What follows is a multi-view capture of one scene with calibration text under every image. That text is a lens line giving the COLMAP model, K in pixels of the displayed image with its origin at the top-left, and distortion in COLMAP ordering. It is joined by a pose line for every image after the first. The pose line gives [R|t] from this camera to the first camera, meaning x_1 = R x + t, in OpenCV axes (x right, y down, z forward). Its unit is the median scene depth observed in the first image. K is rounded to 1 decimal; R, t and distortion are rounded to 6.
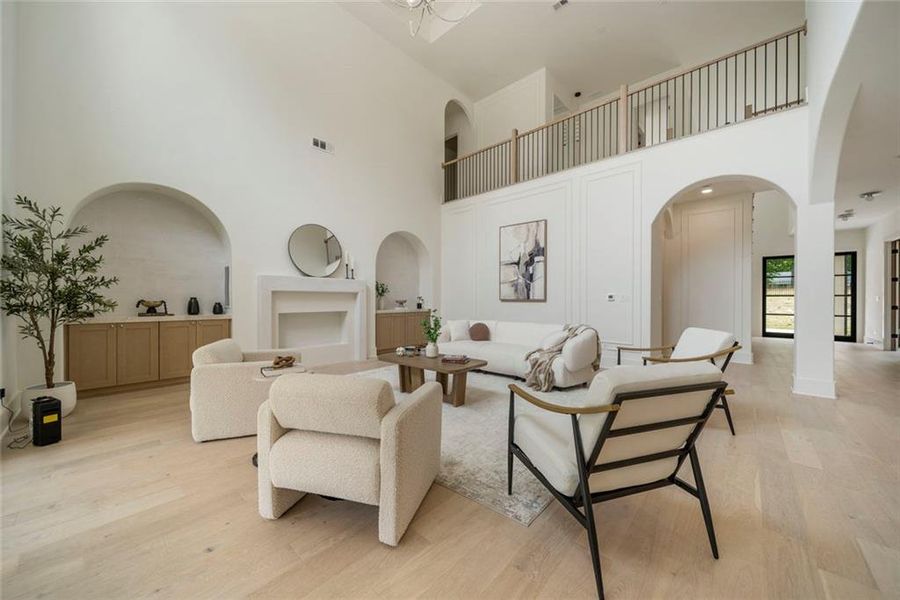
lens RADIAL K [[324.4, 0, 451.8], [0, 324.4, 300.4], [0, 0, 1]] dist [-0.000289, -0.001526]
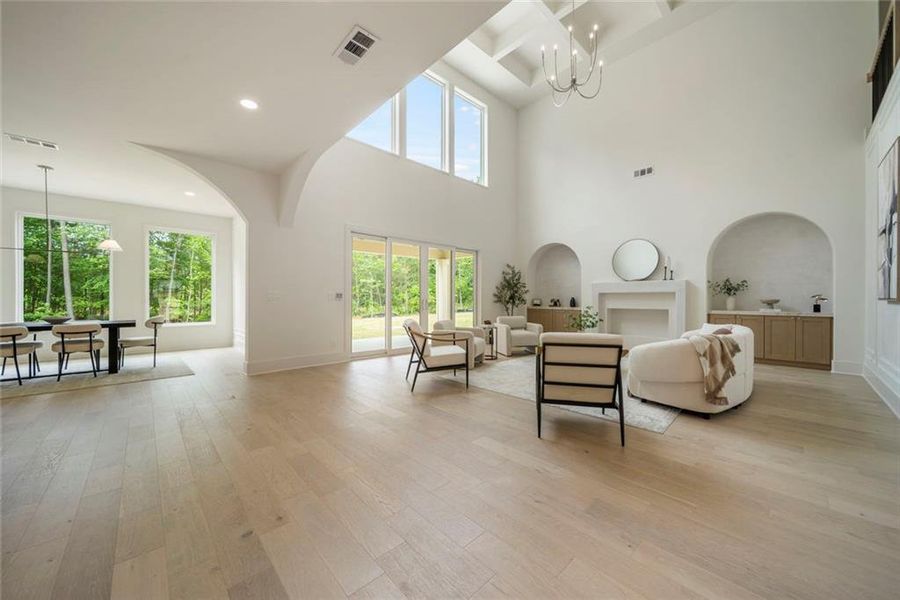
lens RADIAL K [[328.2, 0, 452.9], [0, 328.2, 301.8], [0, 0, 1]] dist [-0.000969, -0.000255]
pose [[-0.081721, 0.009234, -0.996612, 0.815025], [-0.003404, 0.999949, 0.009544, -0.001019], [0.996649, 0.004172, -0.081686, 0.357333]]
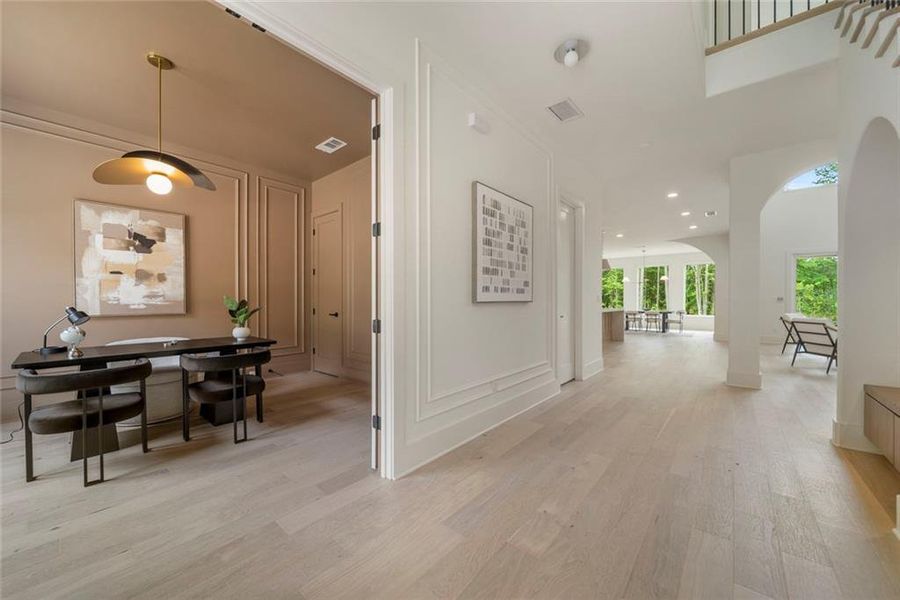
lens RADIAL K [[333.5, 0, 451.4], [0, 333.5, 302.0], [0, 0, 1]] dist [0.000037, -0.000320]
pose [[-0.999487, -0.001011, -0.032023, 1.361108], [-0.001174, 0.999986, 0.005080, -0.001682], [0.032018, 0.005115, -0.999474, 1.331110]]
